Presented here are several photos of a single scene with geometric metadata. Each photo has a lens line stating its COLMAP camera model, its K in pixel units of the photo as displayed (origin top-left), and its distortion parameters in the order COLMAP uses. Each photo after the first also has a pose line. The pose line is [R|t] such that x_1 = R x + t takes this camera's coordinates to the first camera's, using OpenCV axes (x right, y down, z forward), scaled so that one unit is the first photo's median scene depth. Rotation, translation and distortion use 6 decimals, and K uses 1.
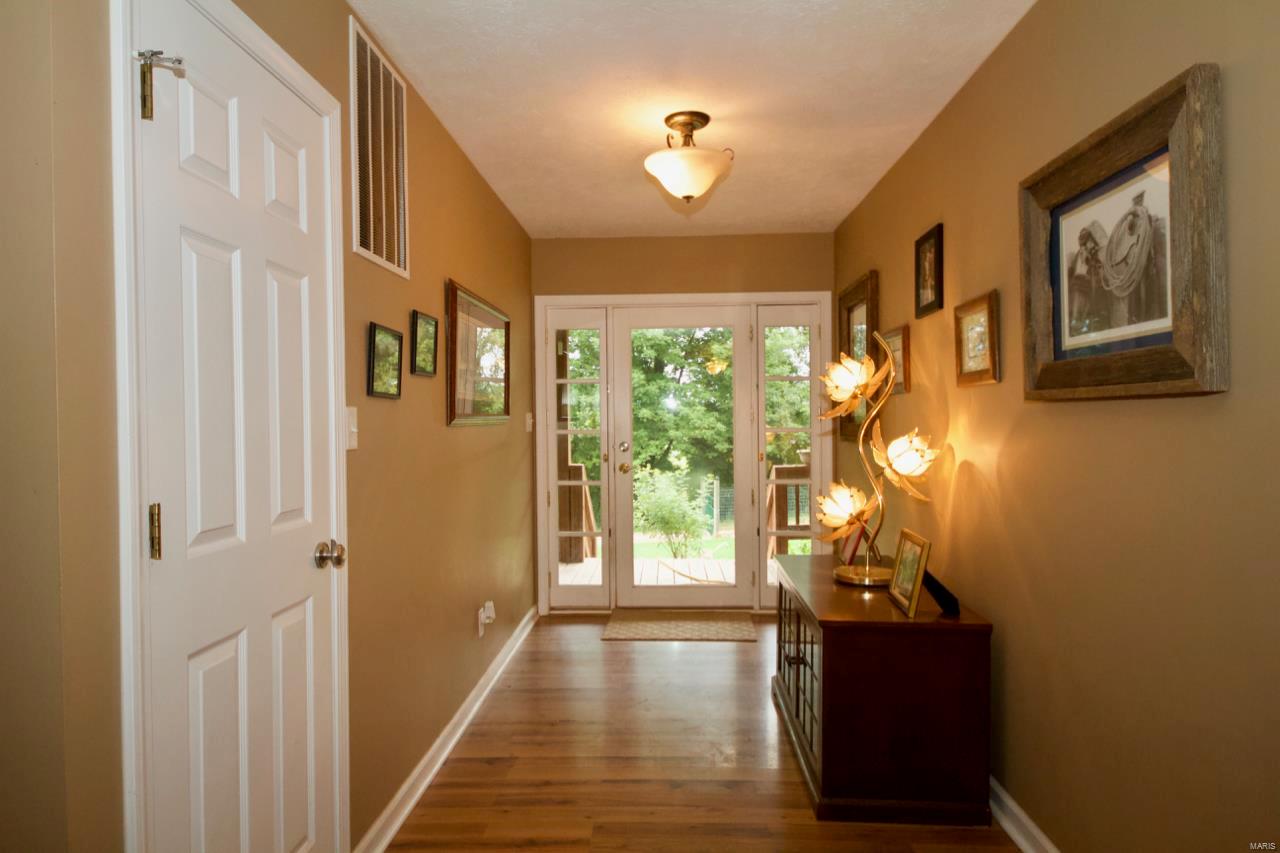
lens RADIAL K [[796.5, 0, 639.3], [0, 796.5, 423.5], [0, 0, 1]] dist [0.060813, -0.039818]
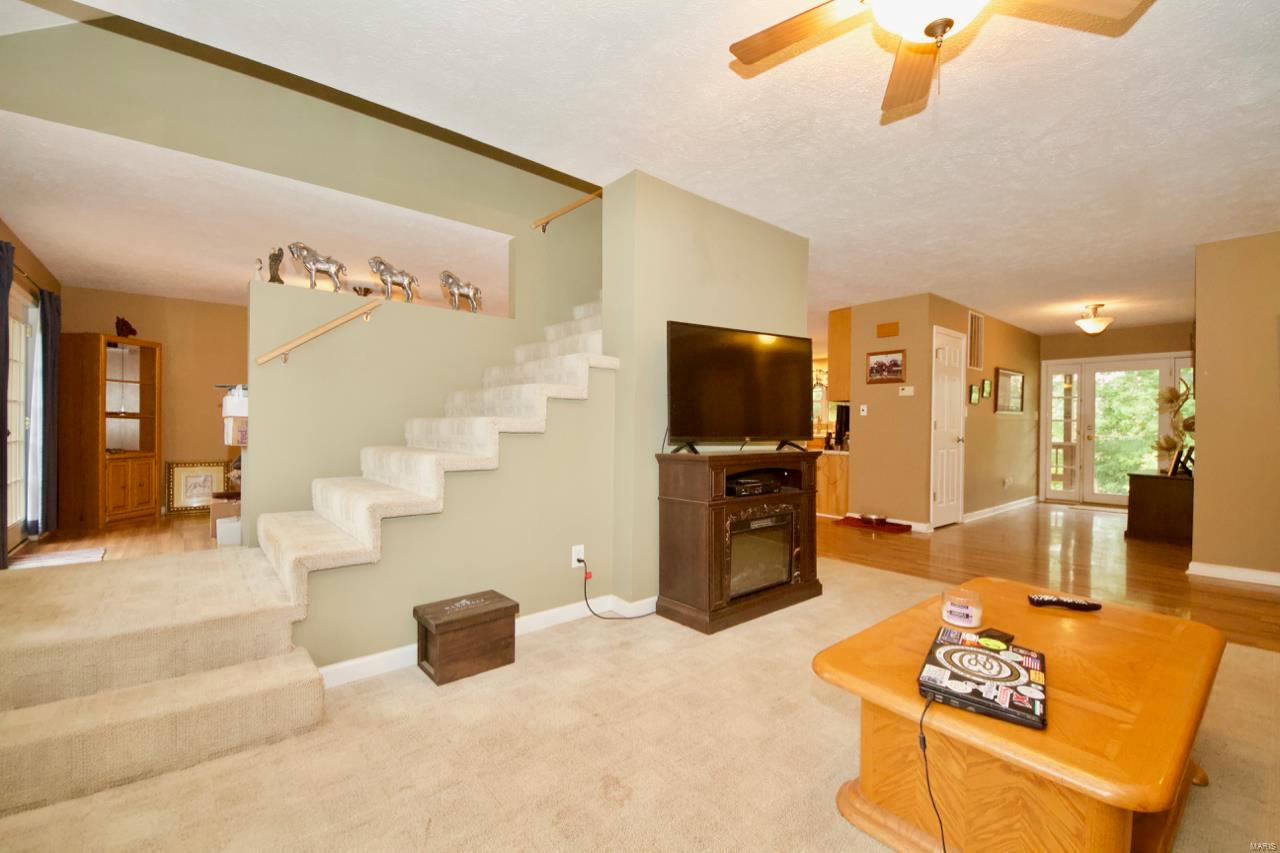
lens RADIAL K [[521.9, 0, 638.1], [0, 521.9, 430.2], [0, 0, 1]] dist [0.052986, -0.042282]
pose [[0.672534, 0.027295, -0.739563, 0.325490], [-0.022629, 0.999611, 0.016314, 0.061397], [0.739720, 0.005763, 0.672890, -1.293110]]
